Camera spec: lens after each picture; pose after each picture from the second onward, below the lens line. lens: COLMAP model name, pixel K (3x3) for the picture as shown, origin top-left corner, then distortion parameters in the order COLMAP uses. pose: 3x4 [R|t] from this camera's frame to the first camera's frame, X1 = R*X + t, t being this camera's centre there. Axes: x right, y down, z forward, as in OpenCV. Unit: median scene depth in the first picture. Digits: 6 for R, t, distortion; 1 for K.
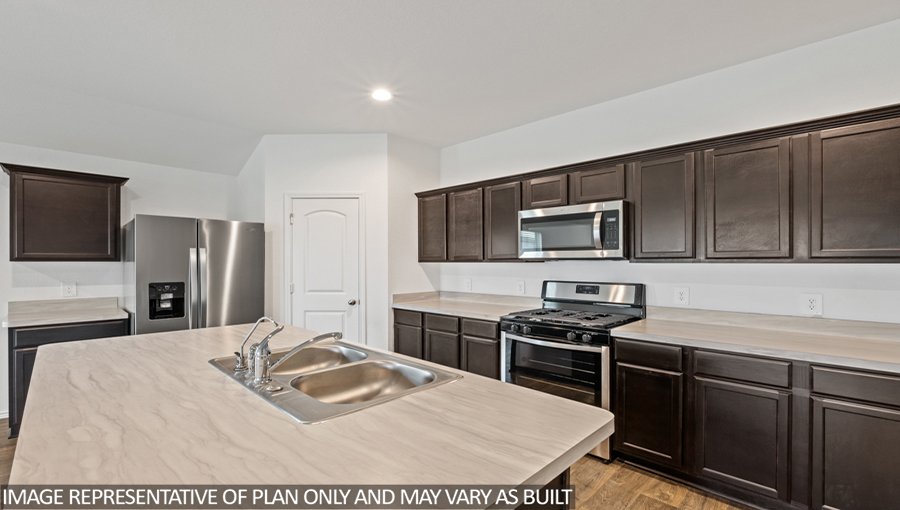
lens RADIAL K [[401.4, 0, 448.3], [0, 401.4, 256.7], [0, 0, 1]] dist [-0.003304, -0.000644]
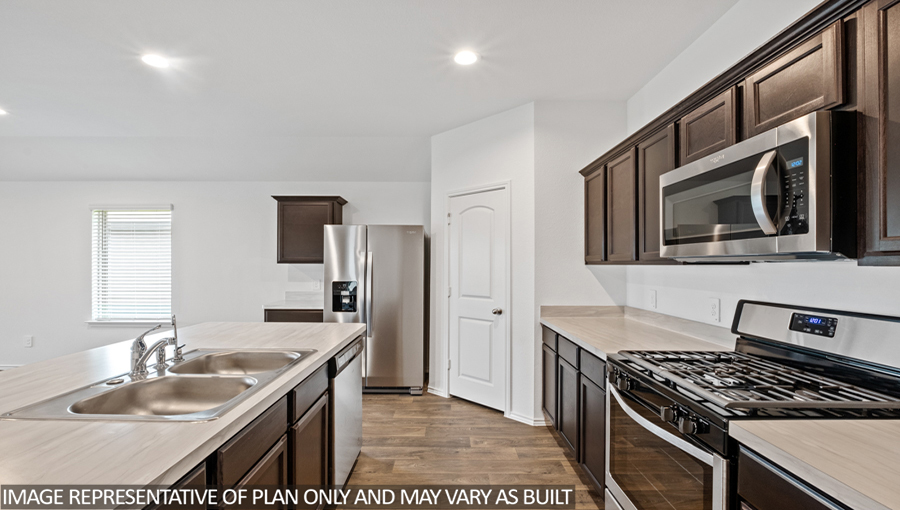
lens RADIAL K [[424.9, 0, 452.9], [0, 424.9, 262.3], [0, 0, 1]] dist [-0.001246, -0.000536]
pose [[0.686530, -0.002539, -0.727097, 0.416542], [0.008221, 0.999957, 0.004270, 0.005656], [0.727055, -0.008909, 0.686522, 0.371920]]
